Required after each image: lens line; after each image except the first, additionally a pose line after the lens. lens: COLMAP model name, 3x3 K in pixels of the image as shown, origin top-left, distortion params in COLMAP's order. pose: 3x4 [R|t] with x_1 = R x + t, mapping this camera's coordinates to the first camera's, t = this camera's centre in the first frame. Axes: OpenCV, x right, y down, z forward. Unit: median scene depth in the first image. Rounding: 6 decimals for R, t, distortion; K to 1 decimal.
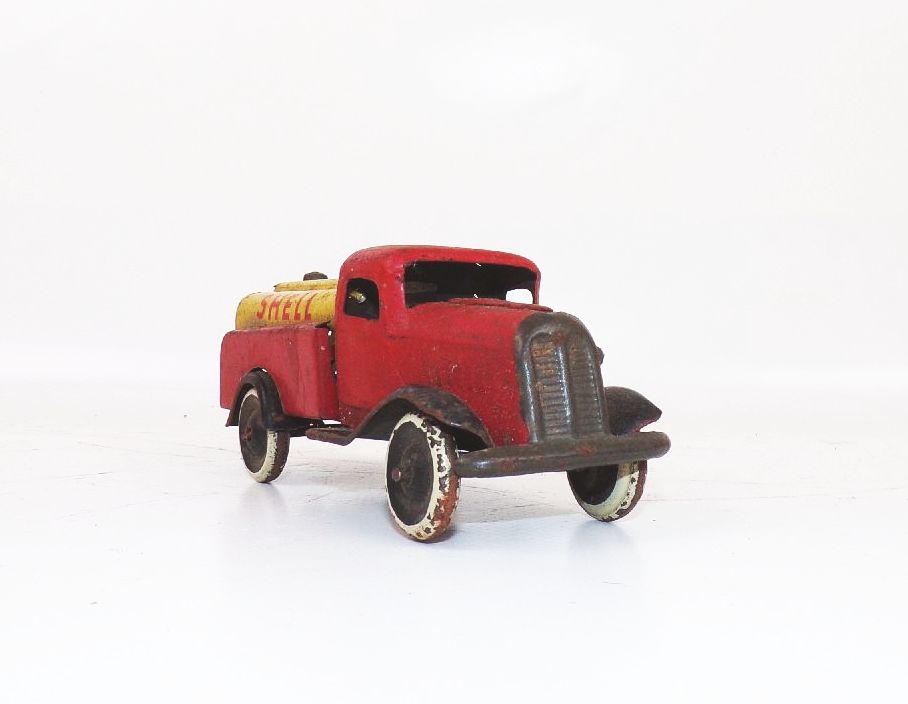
lens RADIAL K [[699.4, 0, 454.9], [0, 699.4, 349.2], [0, 0, 1]] dist [0.000271, 0.000124]
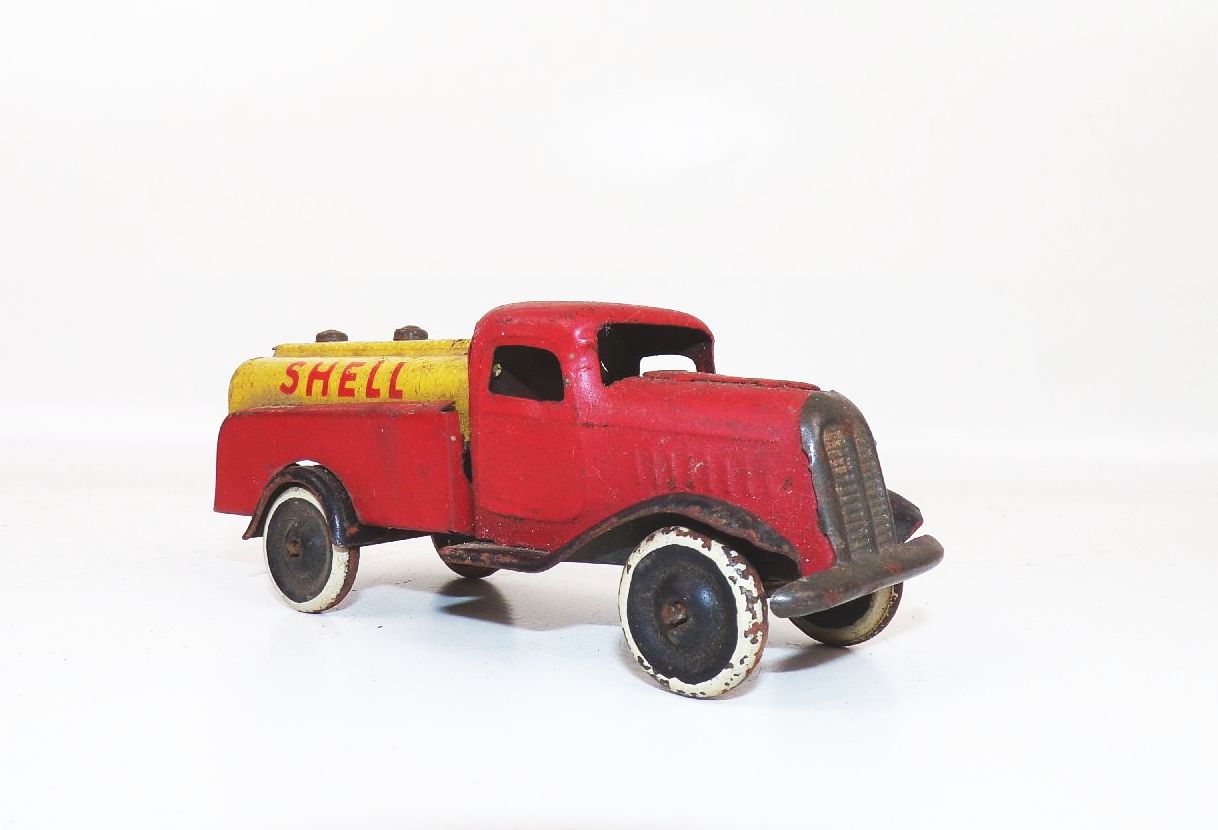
lens RADIAL K [[875.4, 0, 607.1], [0, 875.4, 421.4], [0, 0, 1]] dist [0.001202, 0.000070]
pose [[0.991420, -0.016107, 0.129715, -0.153424], [0.016644, 0.999857, -0.003056, -0.014191], [-0.129648, 0.005189, 0.991547, 0.047999]]
